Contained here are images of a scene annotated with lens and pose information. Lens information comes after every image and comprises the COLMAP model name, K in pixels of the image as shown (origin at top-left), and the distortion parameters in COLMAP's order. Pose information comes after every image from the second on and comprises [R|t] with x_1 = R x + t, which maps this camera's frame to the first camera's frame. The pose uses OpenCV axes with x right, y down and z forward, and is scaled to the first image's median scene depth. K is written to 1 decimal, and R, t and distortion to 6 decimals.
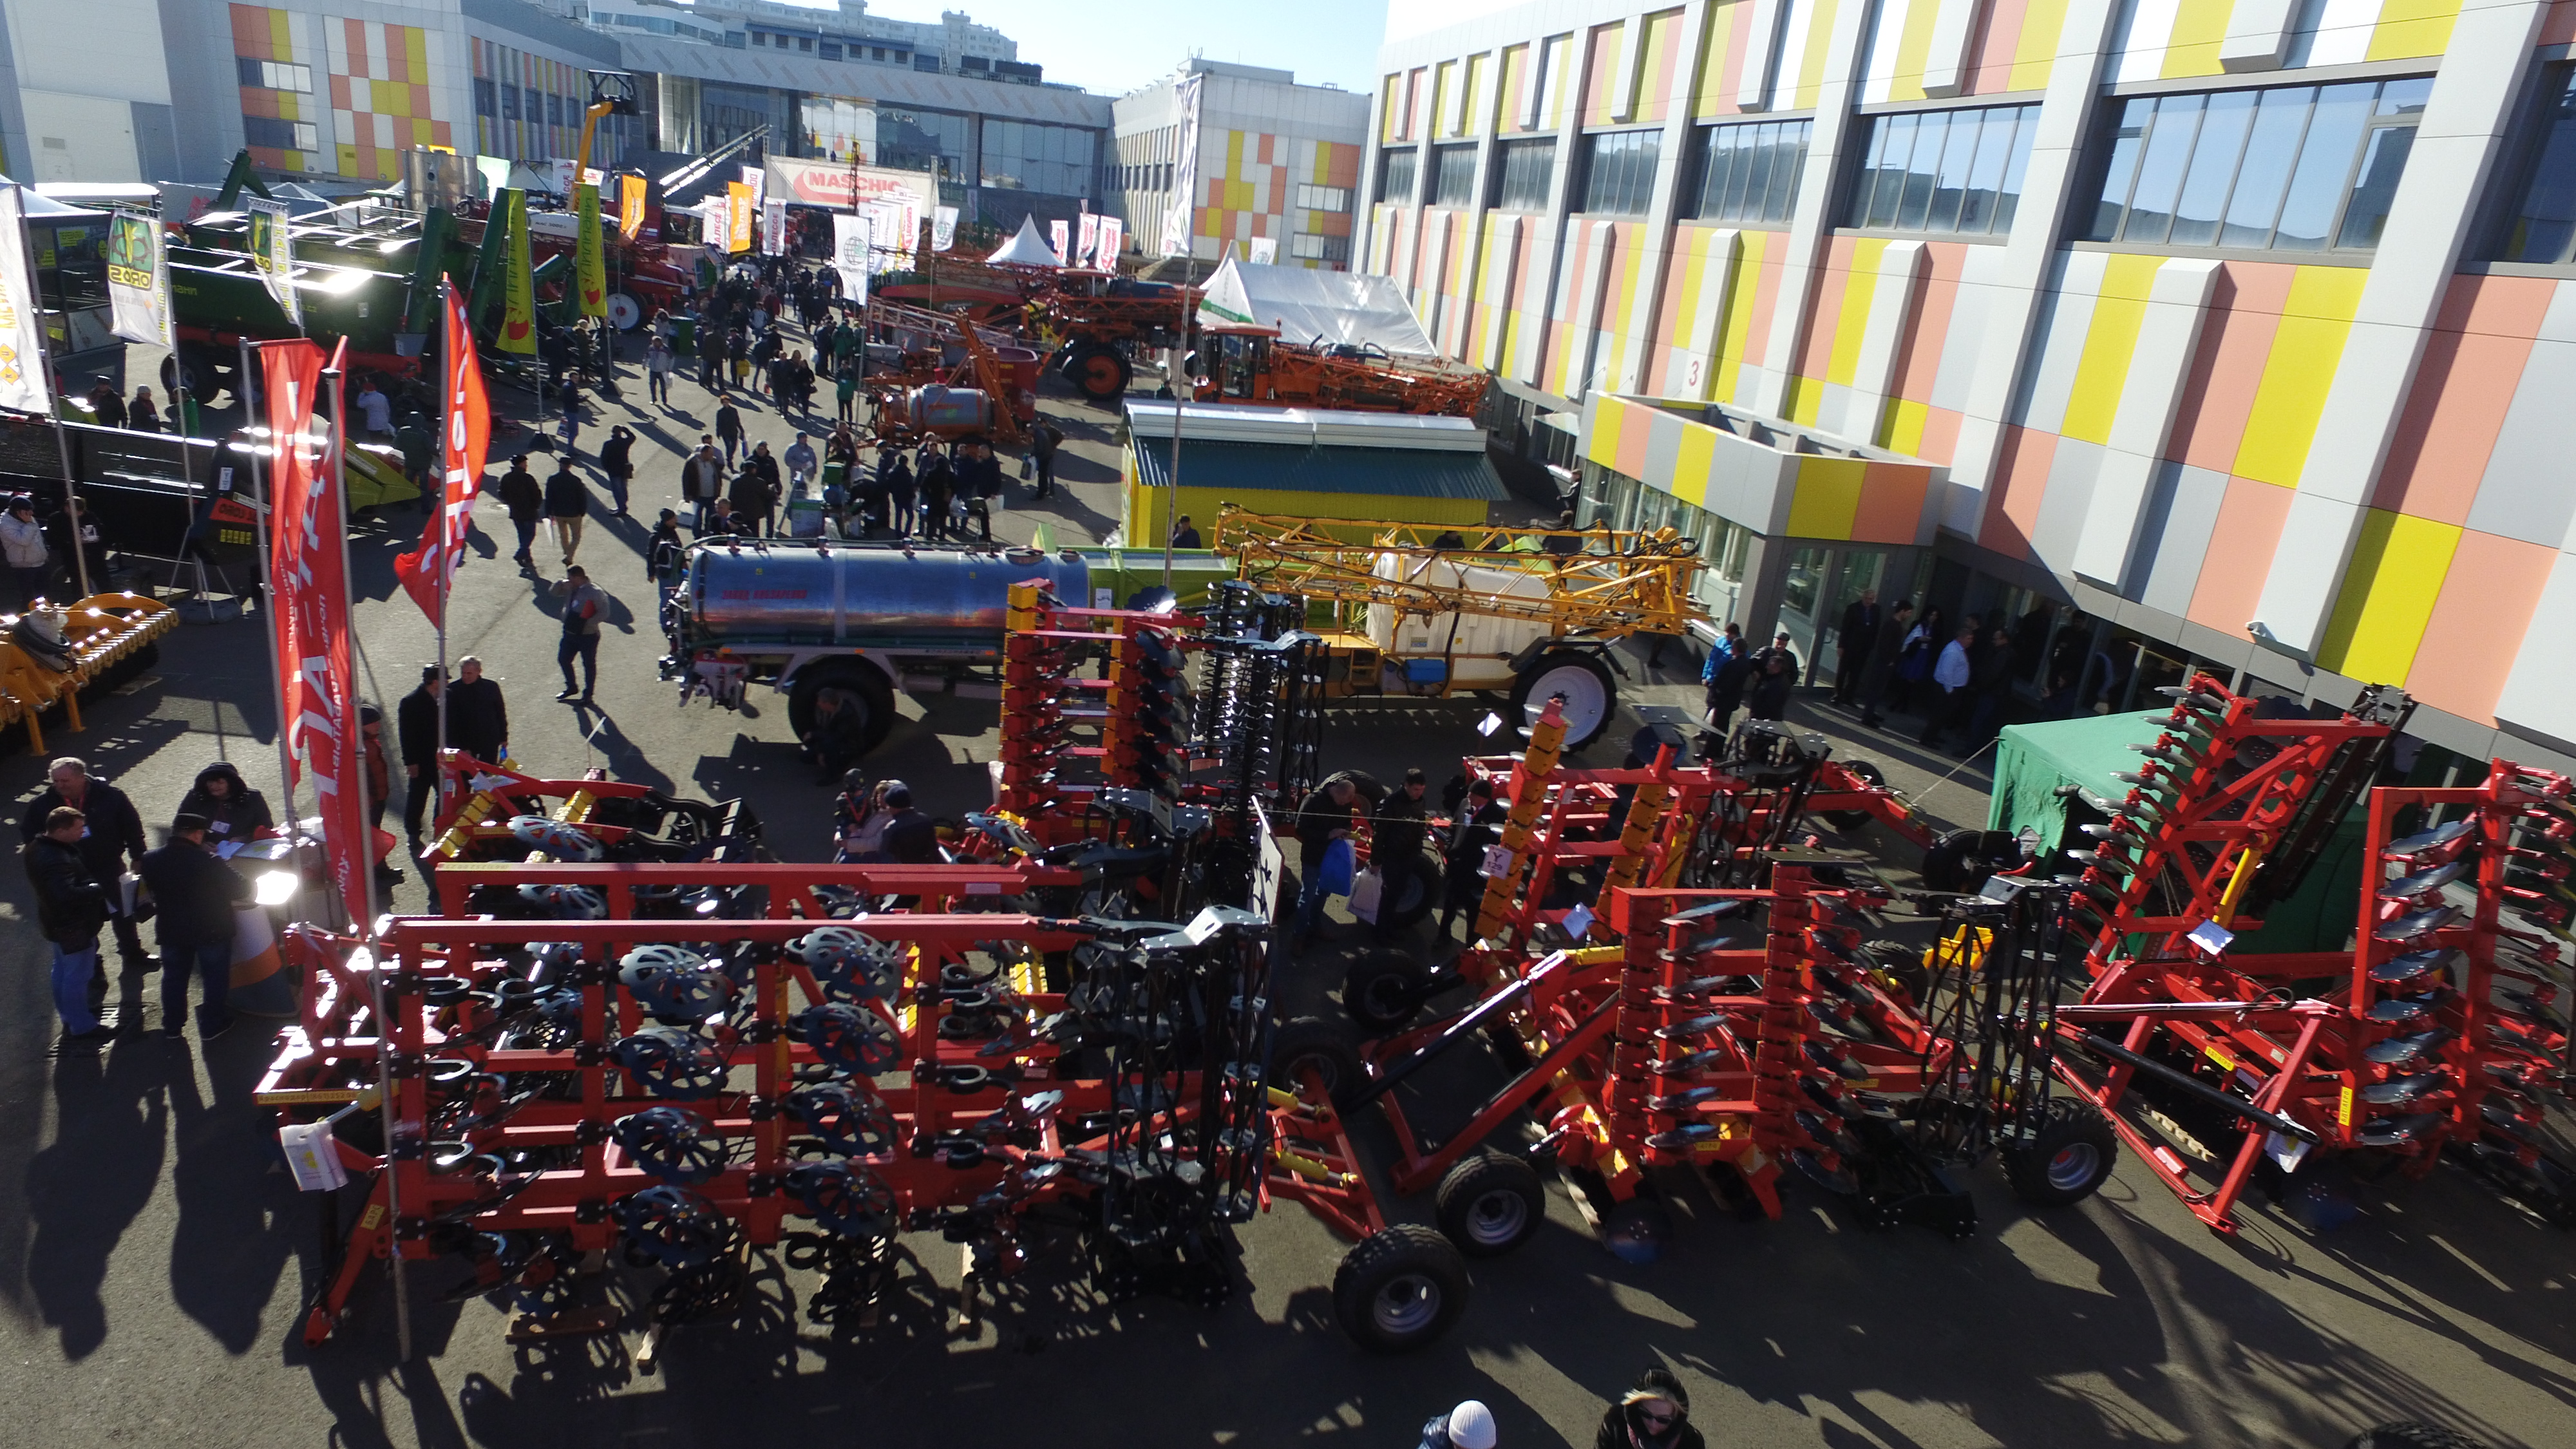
lens RADIAL K [[1490.2, 0, 1281.3], [0, 1490.2, 732.2], [0, 0, 1]] dist [-0.005418, 0.005419]
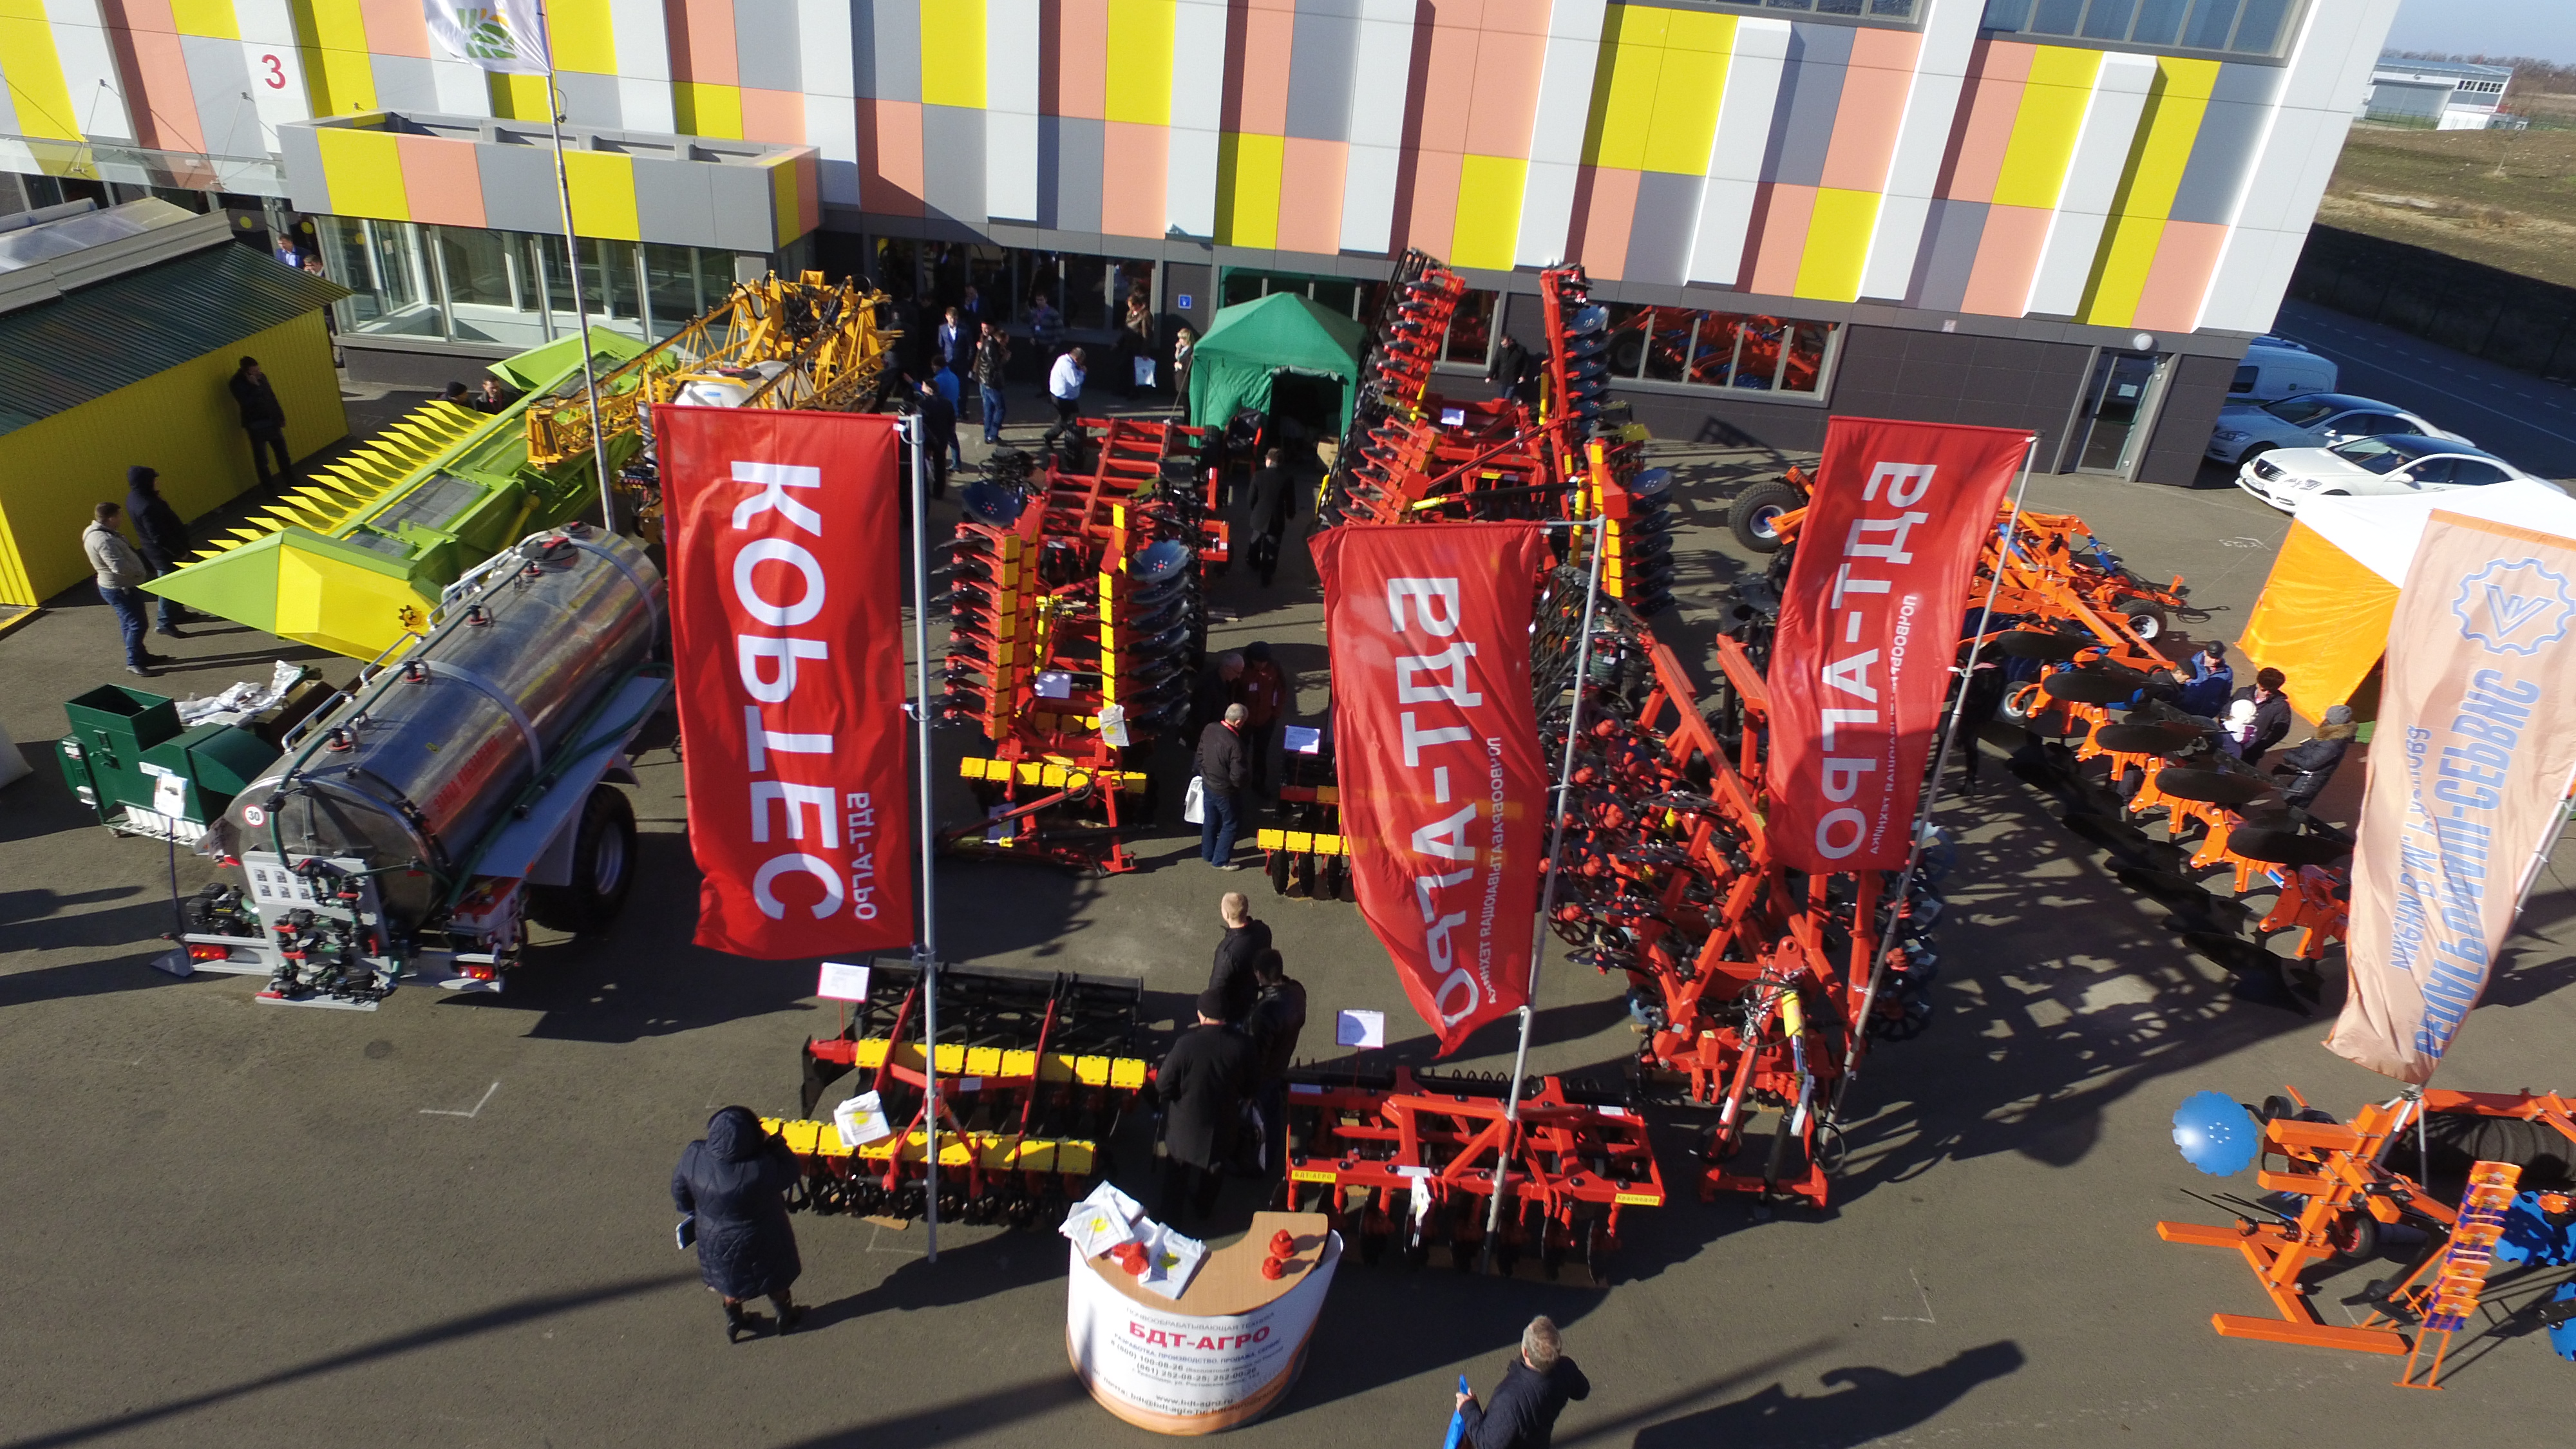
lens RADIAL K [[1490.2, 0, 1281.3], [0, 1490.2, 732.2], [0, 0, 1]] dist [-0.005418, 0.005419]
pose [[0.233819, -0.525780, 0.817854, -0.687570], [0.259525, 0.844402, 0.468650, -0.275461], [-0.937003, 0.102674, 0.333890, 0.410866]]
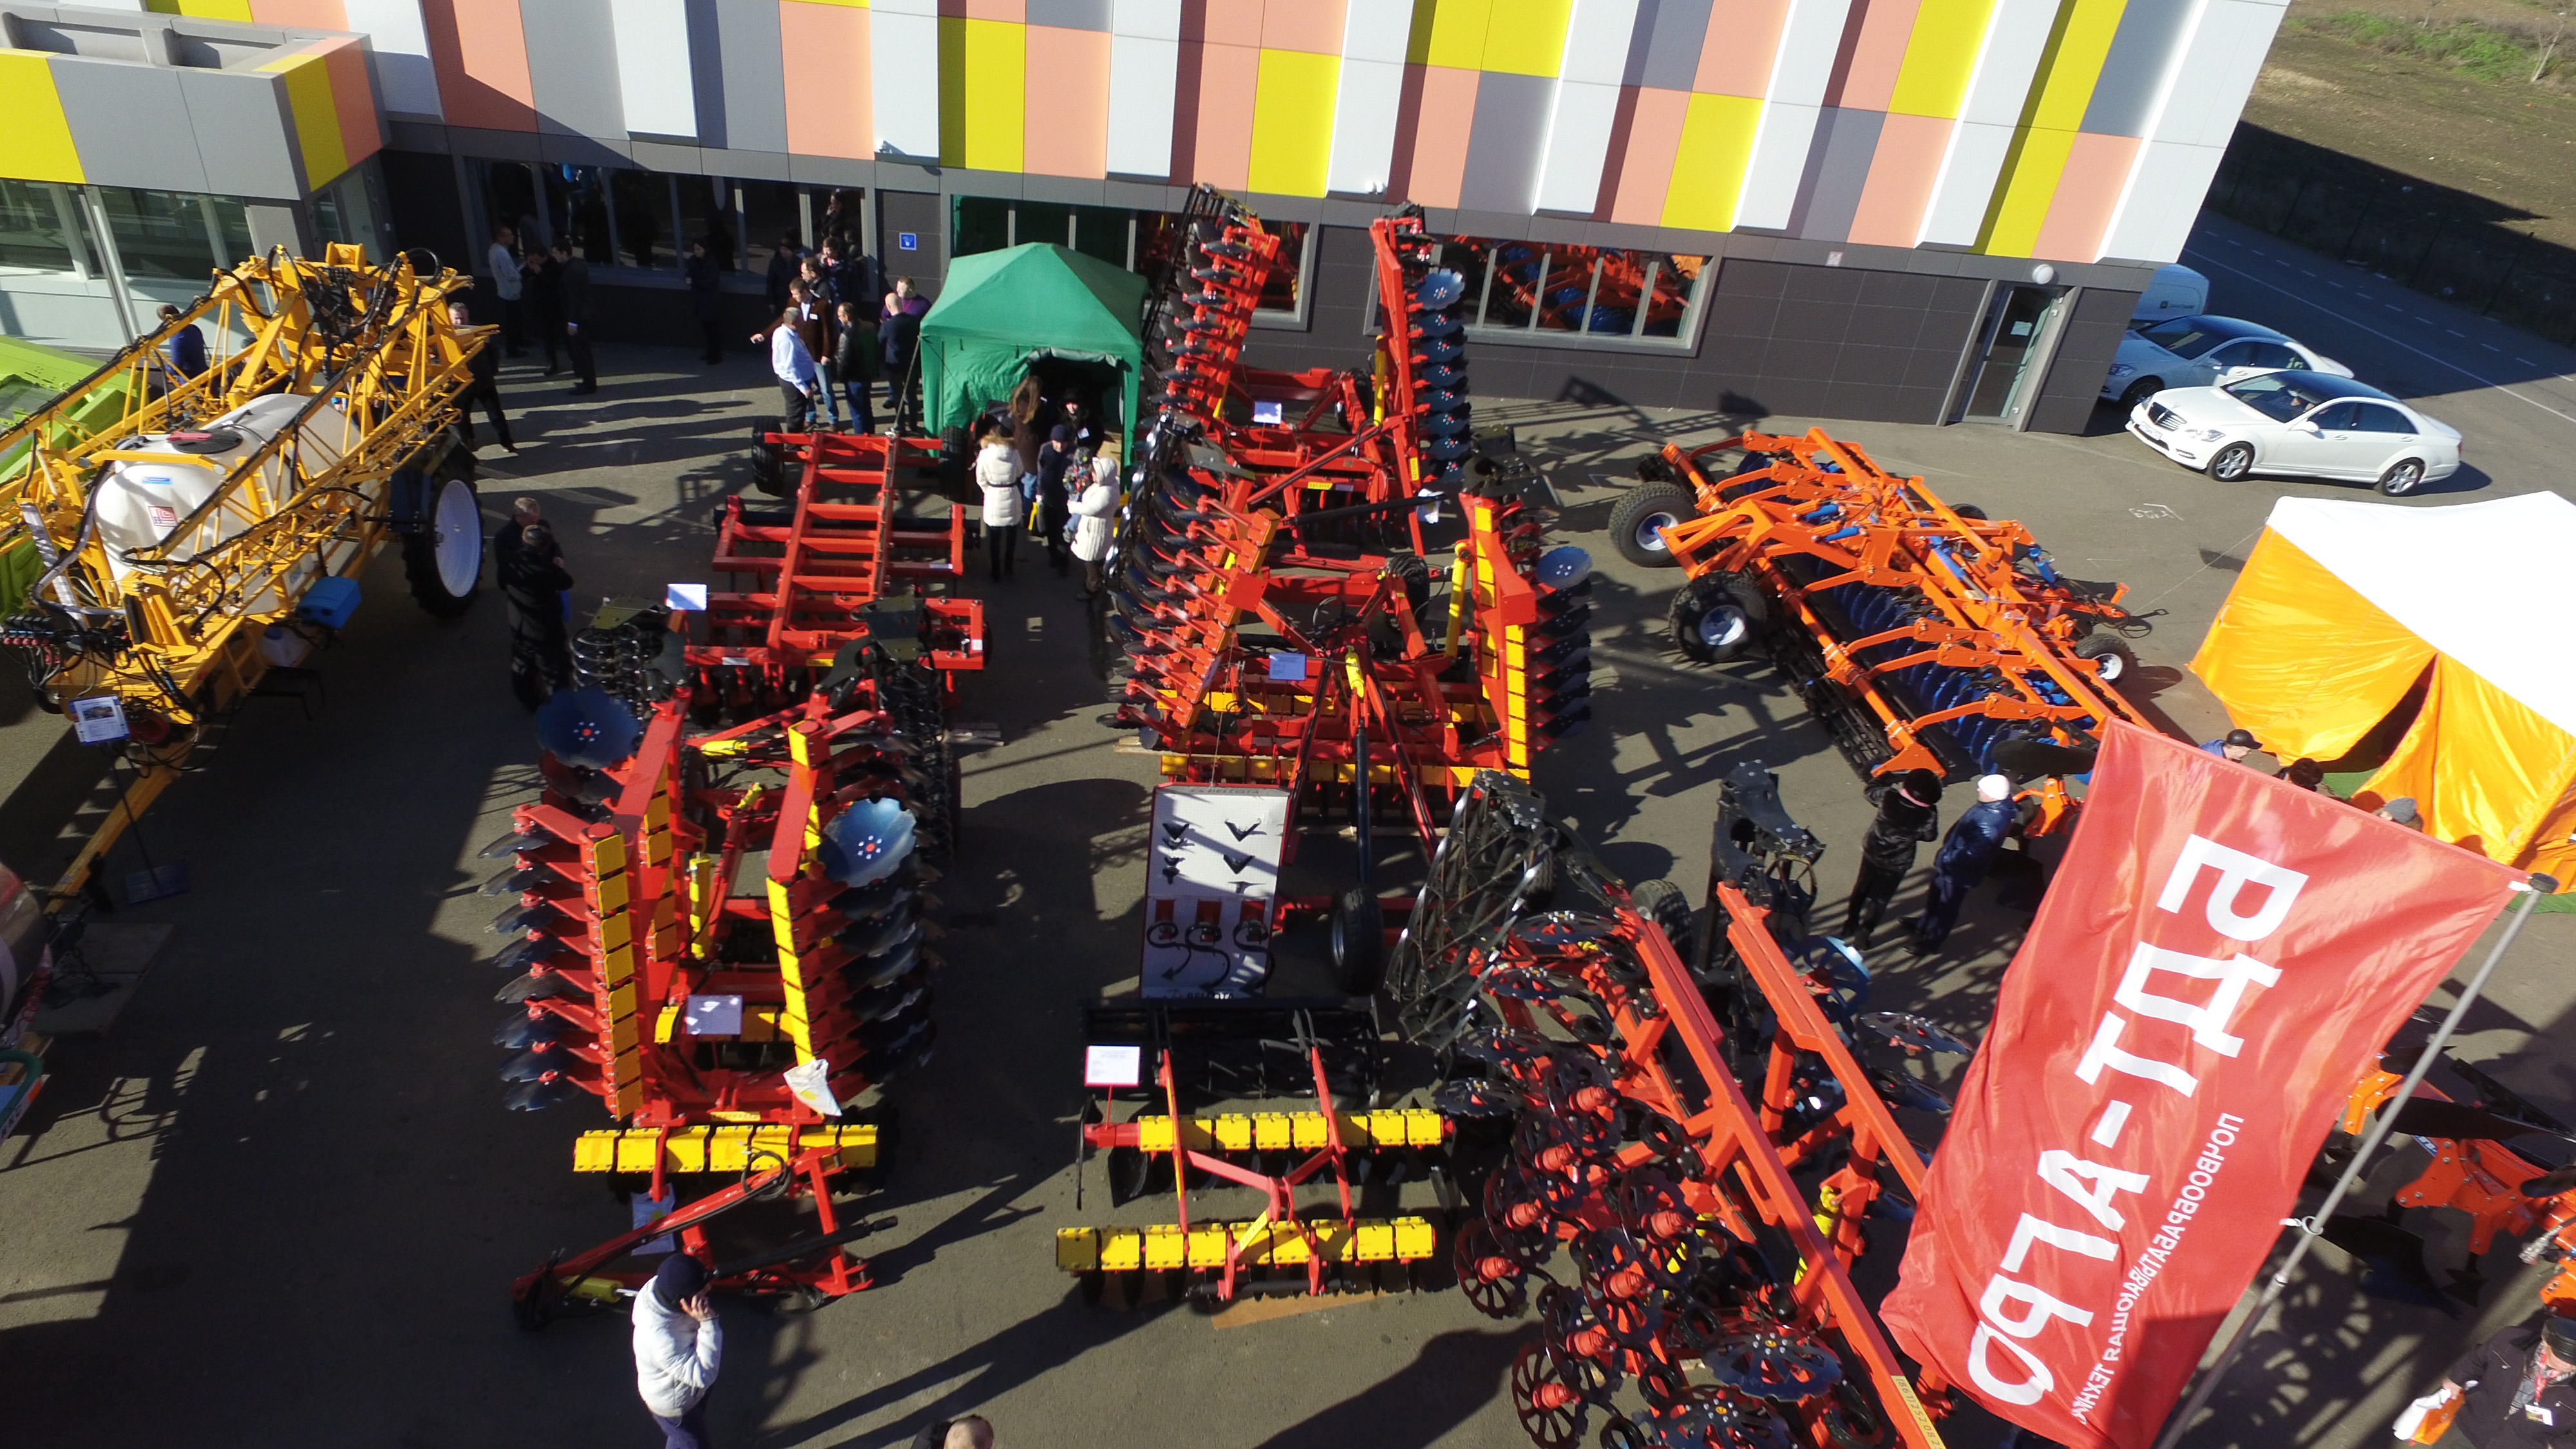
lens RADIAL K [[1490.2, 0, 1281.3], [0, 1490.2, 732.2], [0, 0, 1]] dist [-0.005418, 0.005419]
pose [[0.086492, -0.617677, 0.781661, -0.405046], [0.224714, 0.776477, 0.588716, -0.282842], [-0.970579, 0.124731, 0.205960, 0.477809]]
